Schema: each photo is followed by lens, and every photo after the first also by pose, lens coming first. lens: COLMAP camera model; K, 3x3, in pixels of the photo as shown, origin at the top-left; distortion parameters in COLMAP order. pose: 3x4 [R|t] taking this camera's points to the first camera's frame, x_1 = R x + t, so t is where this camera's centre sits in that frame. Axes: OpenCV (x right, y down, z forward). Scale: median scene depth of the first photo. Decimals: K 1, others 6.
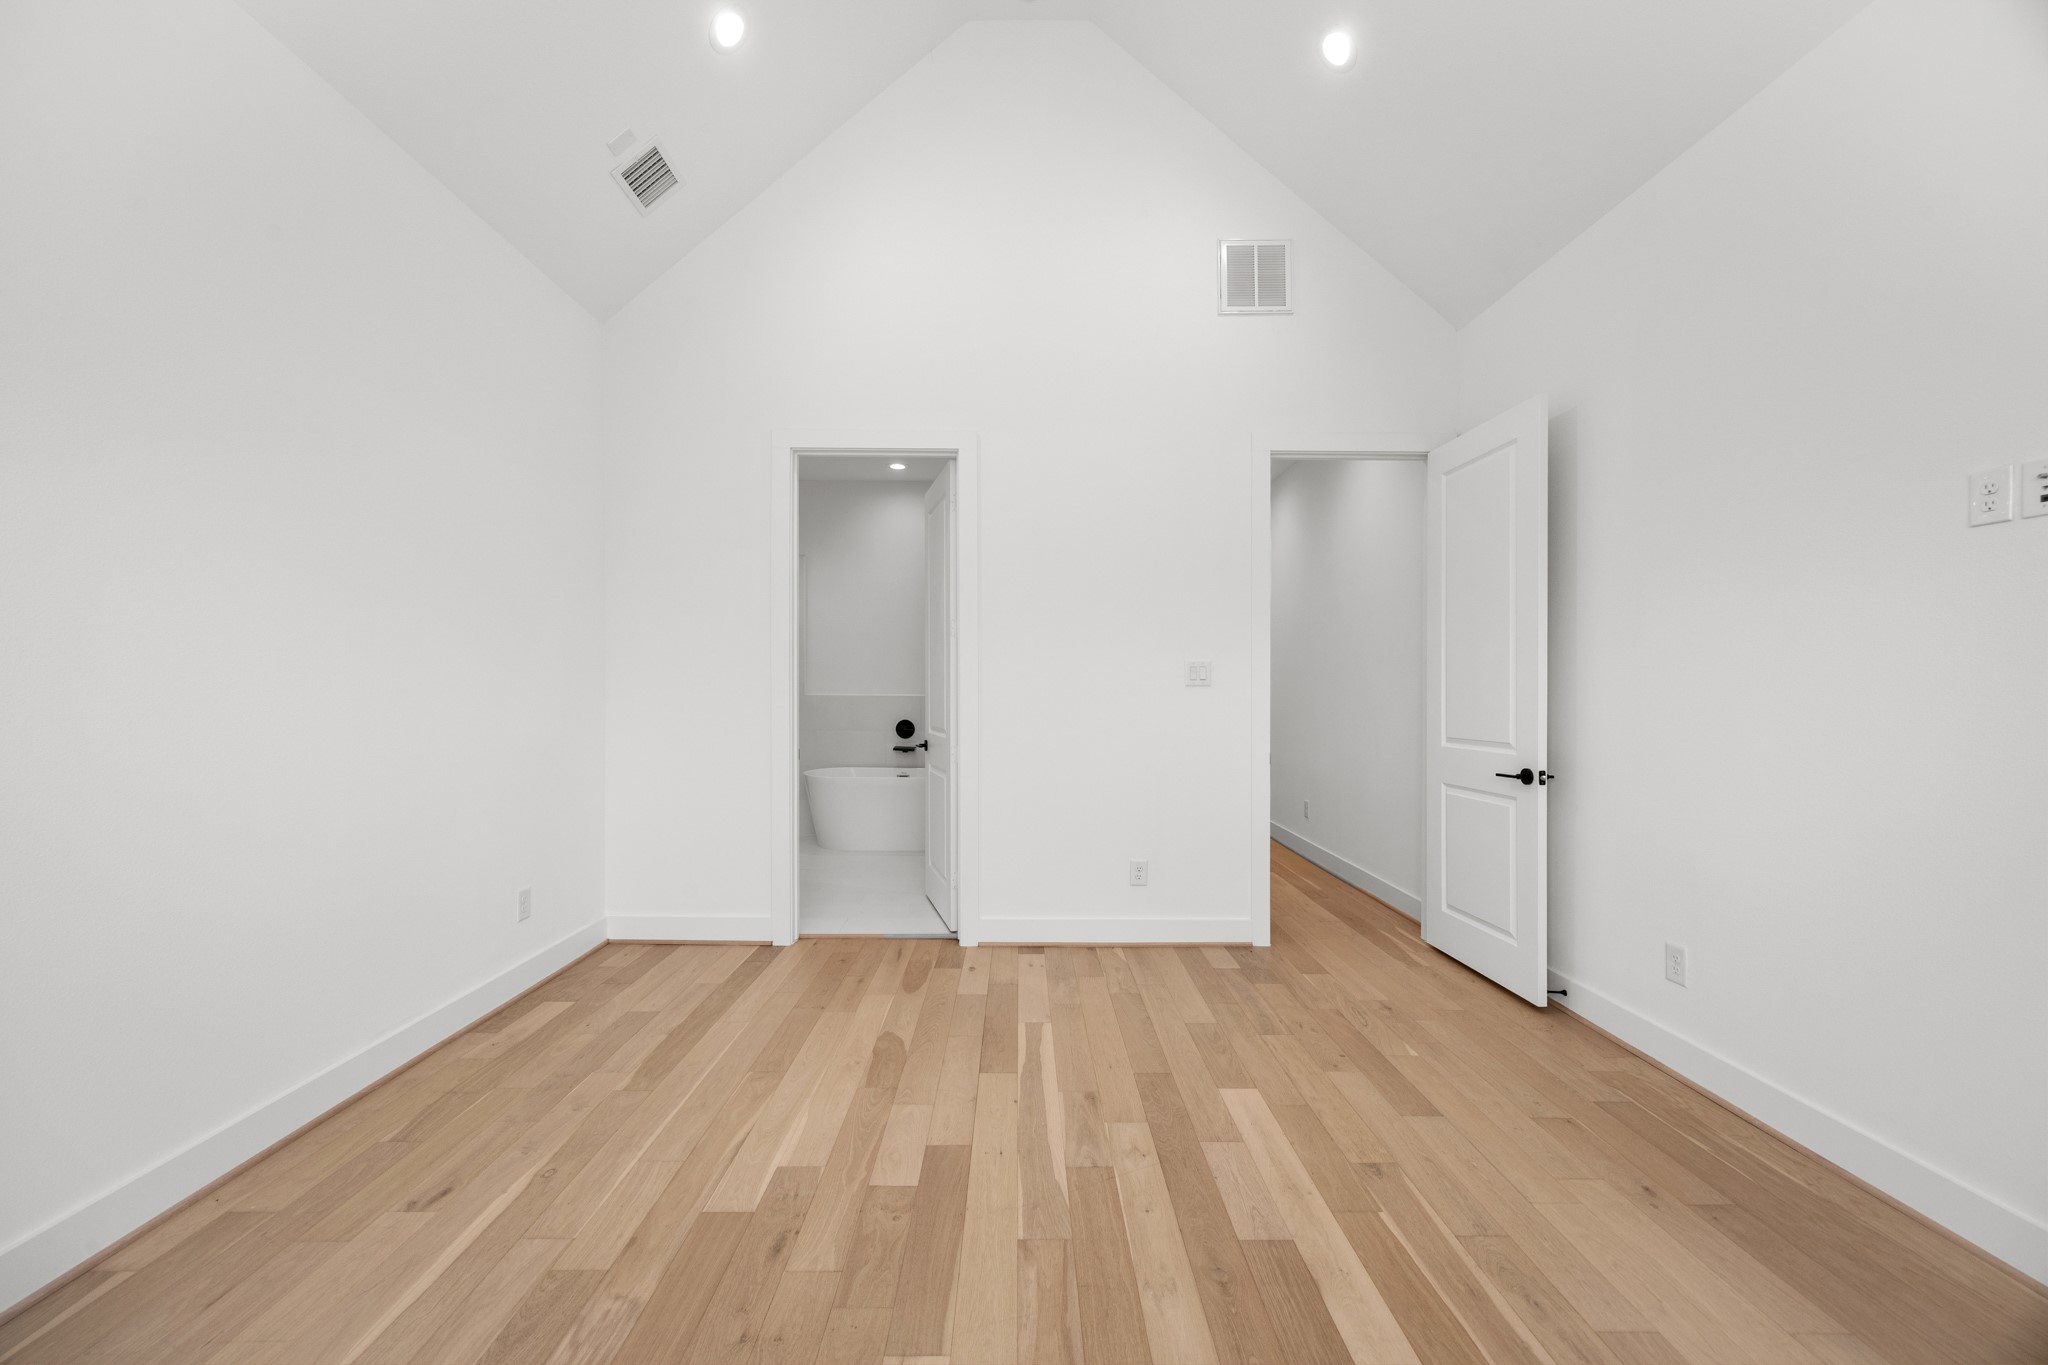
lens RADIAL K [[797.3, 0, 1036.6], [0, 797.3, 684.9], [0, 0, 1]] dist [-0.000112, 0.000718]
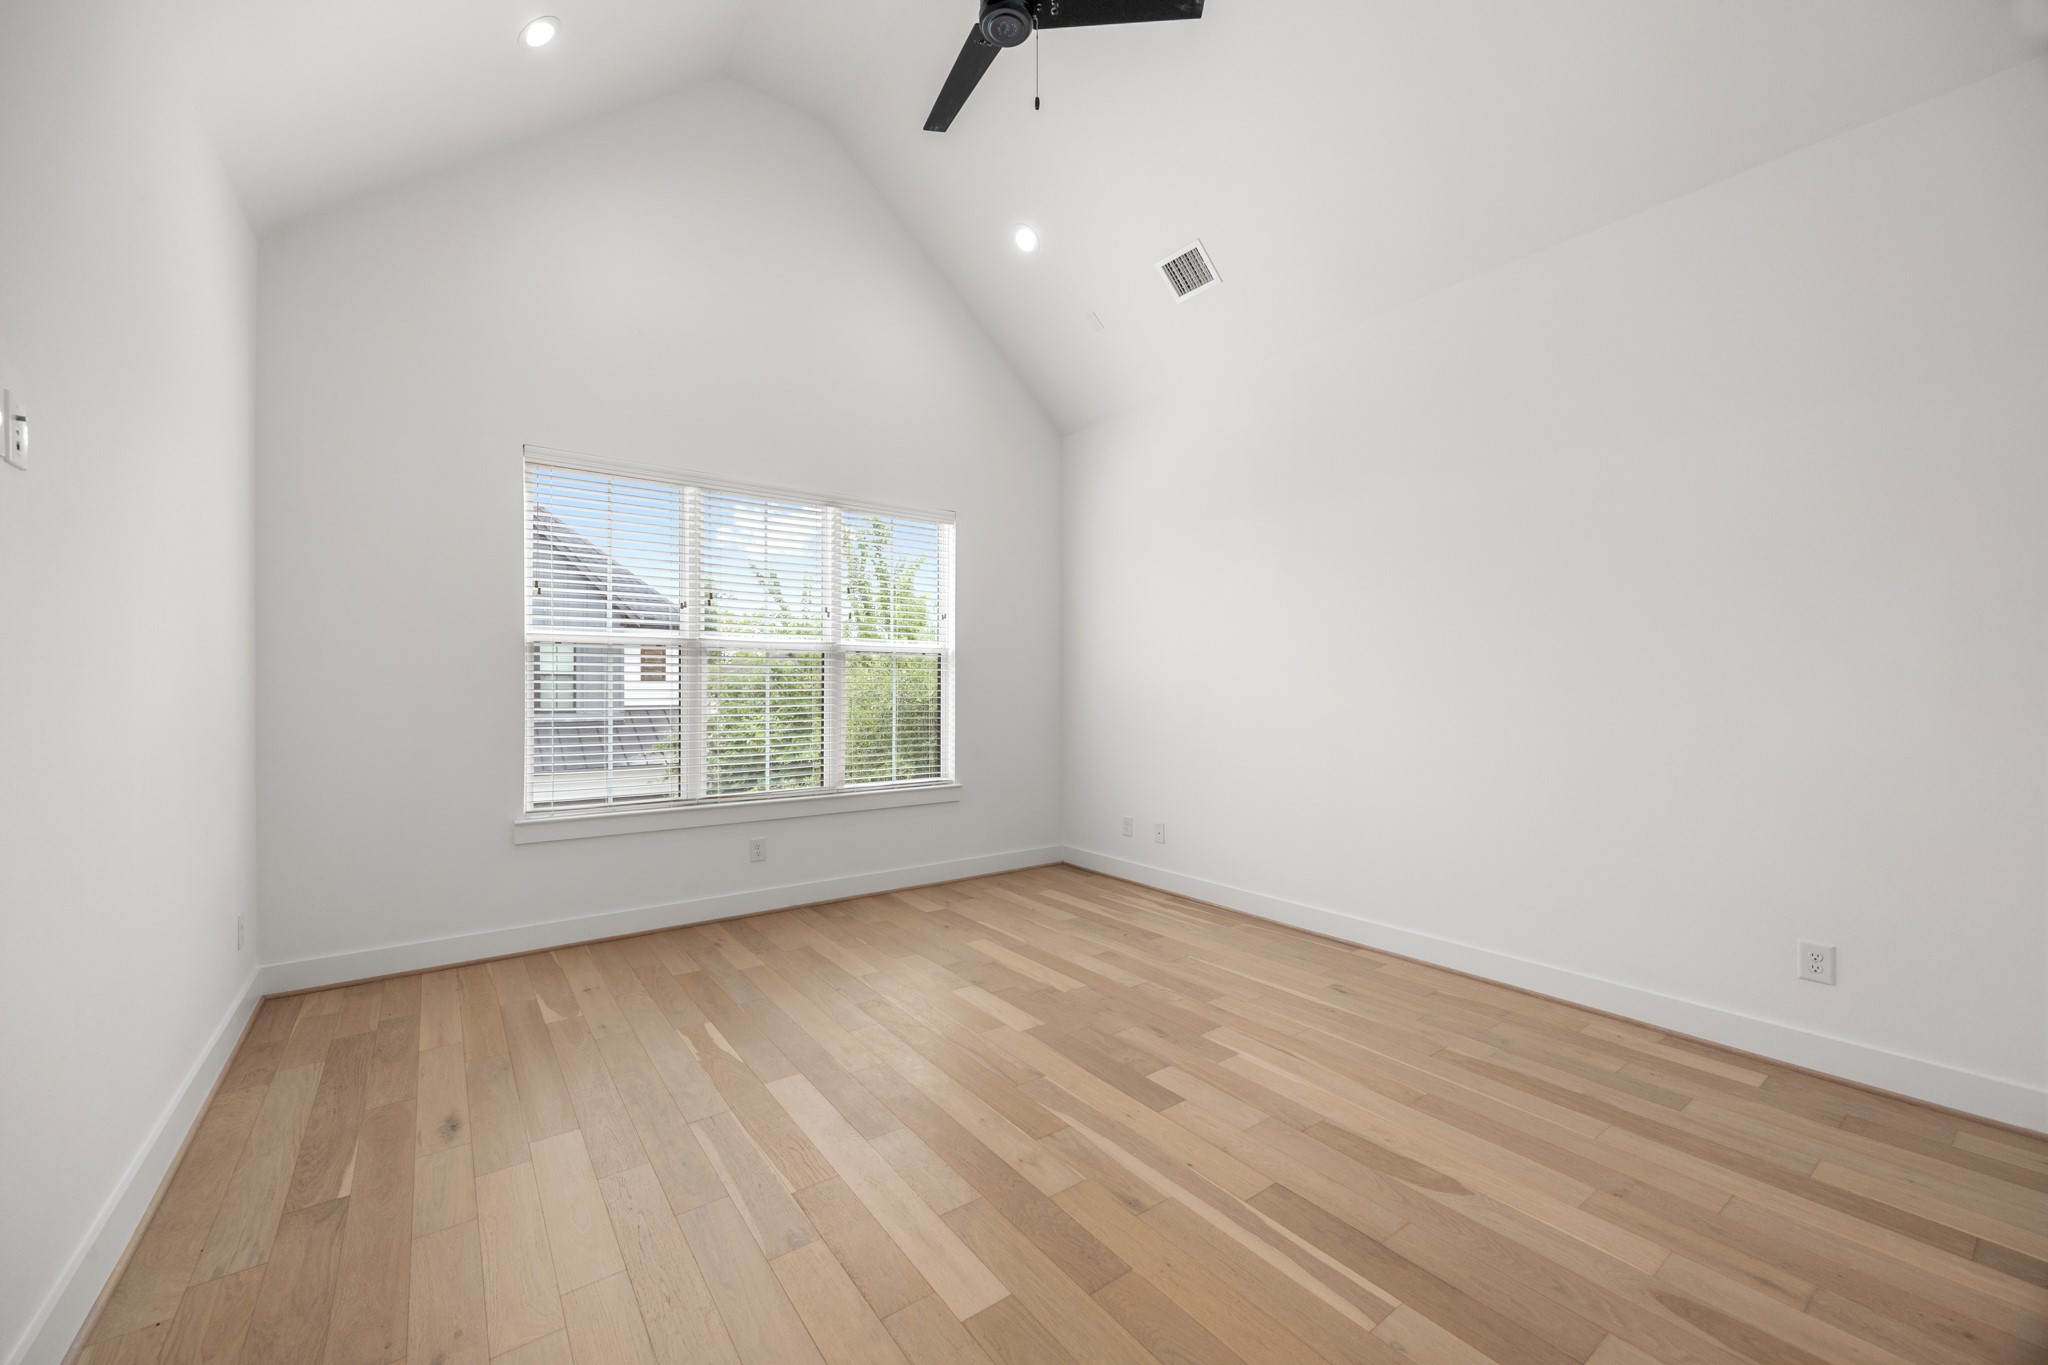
lens RADIAL K [[779.9, 0, 1016.6], [0, 779.9, 676.4], [0, 0, 1]] dist [0.000163, 0.000082]
pose [[-0.817201, -0.011665, -0.576234, 0.538879], [-0.000811, 0.999817, -0.019090, 0.004963], [0.576352, -0.015133, -0.817062, 1.374482]]
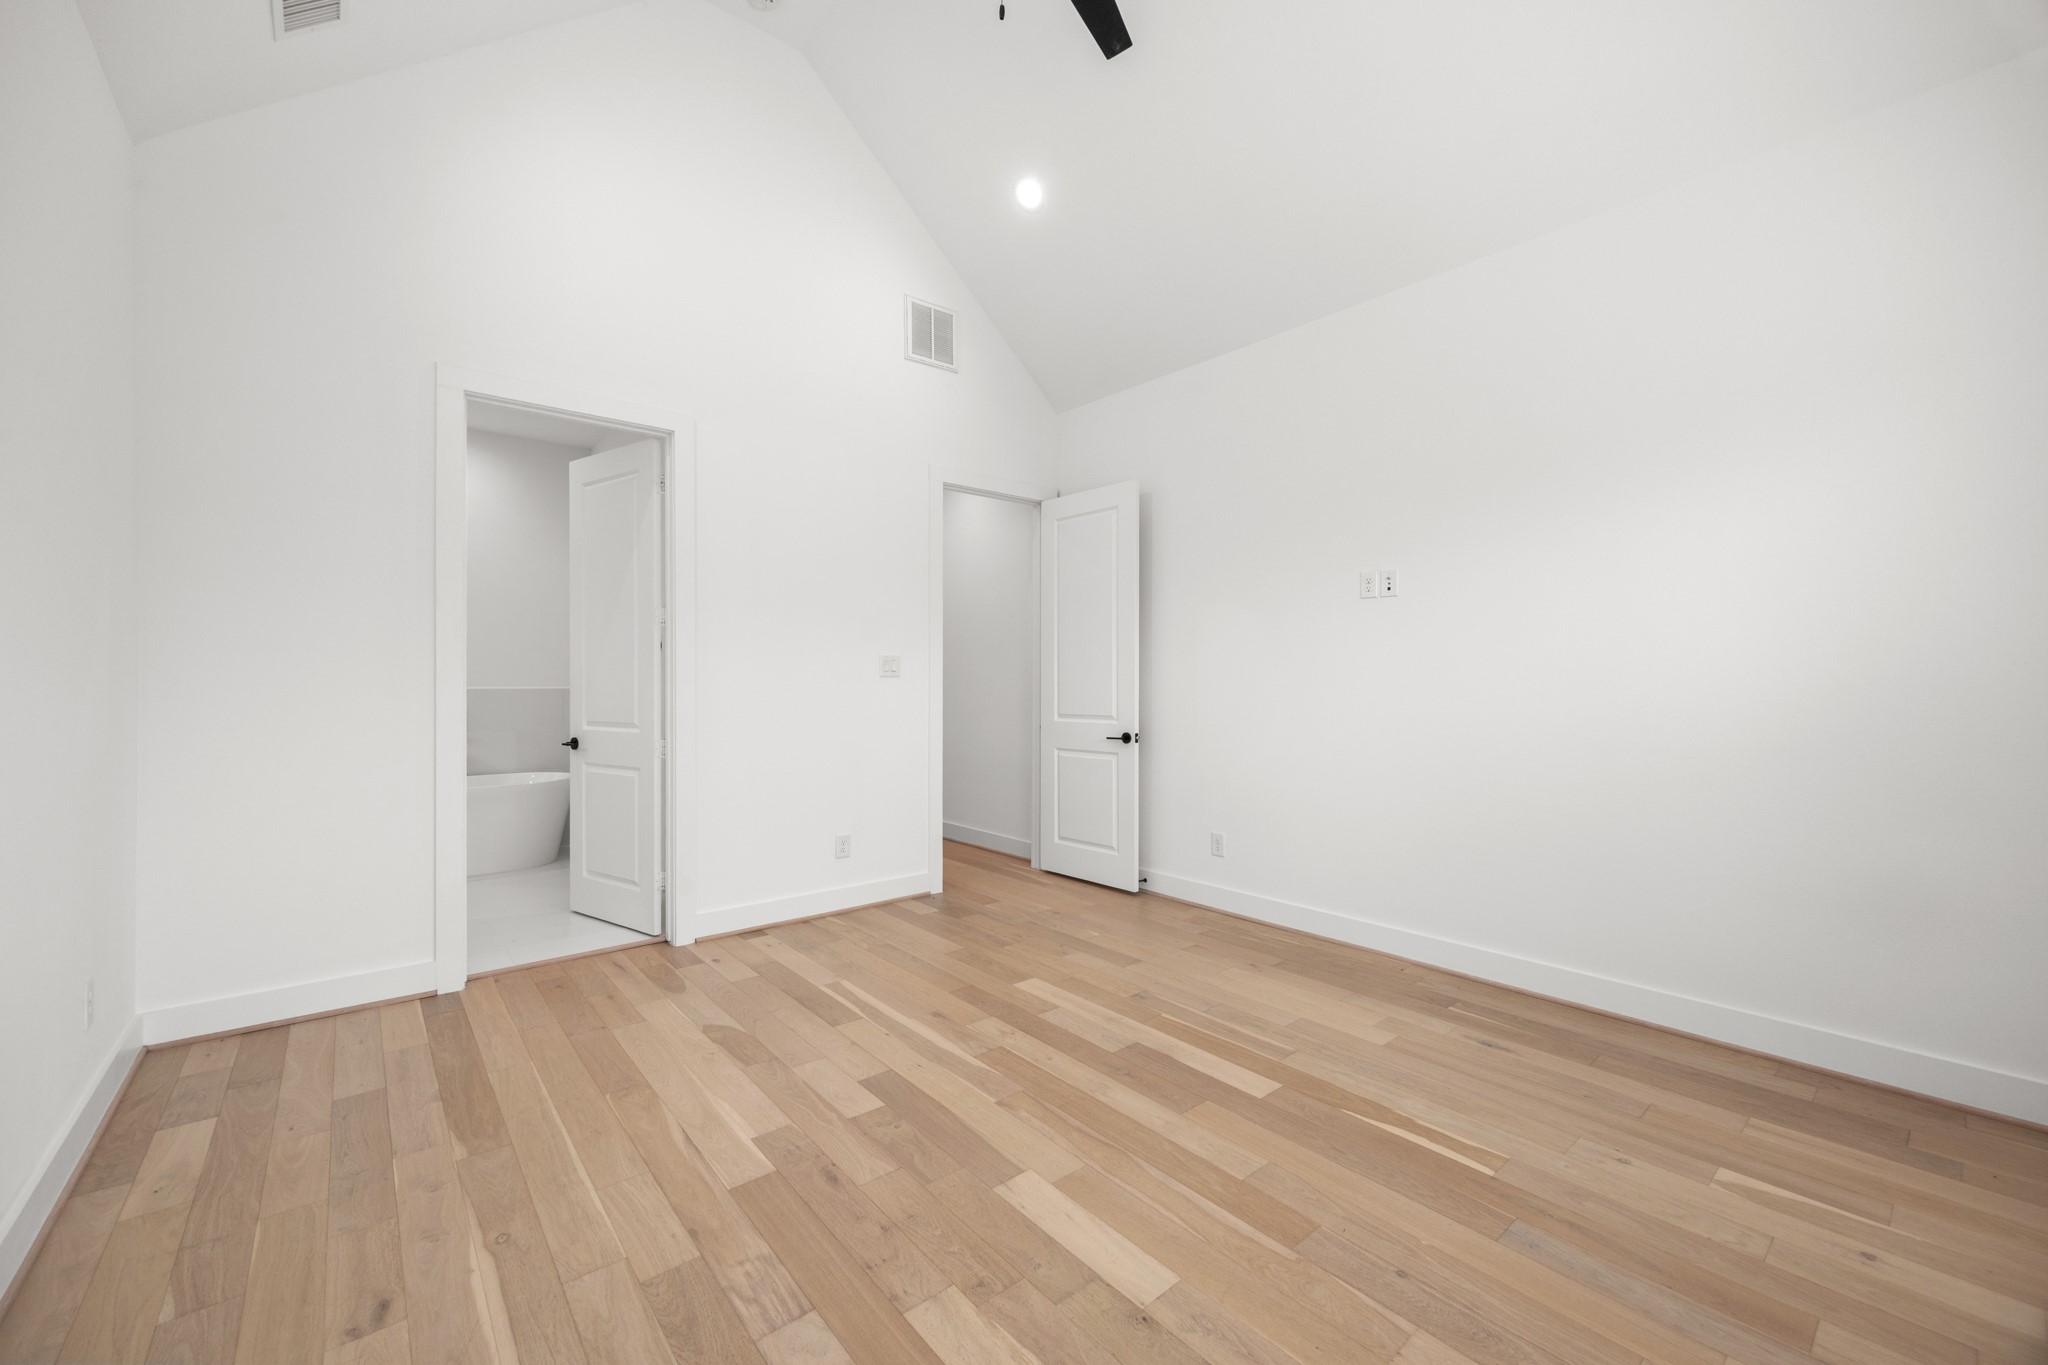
lens RADIAL K [[802.4, 0, 1024.0], [0, 802.4, 682.5], [0, 0, 1]] dist [-0.001974, -0.000042]
pose [[0.775560, -0.009153, 0.631207, -0.524995], [0.002196, 0.999928, 0.011803, -0.006278], [-0.631270, -0.007768, 0.775525, -0.030240]]
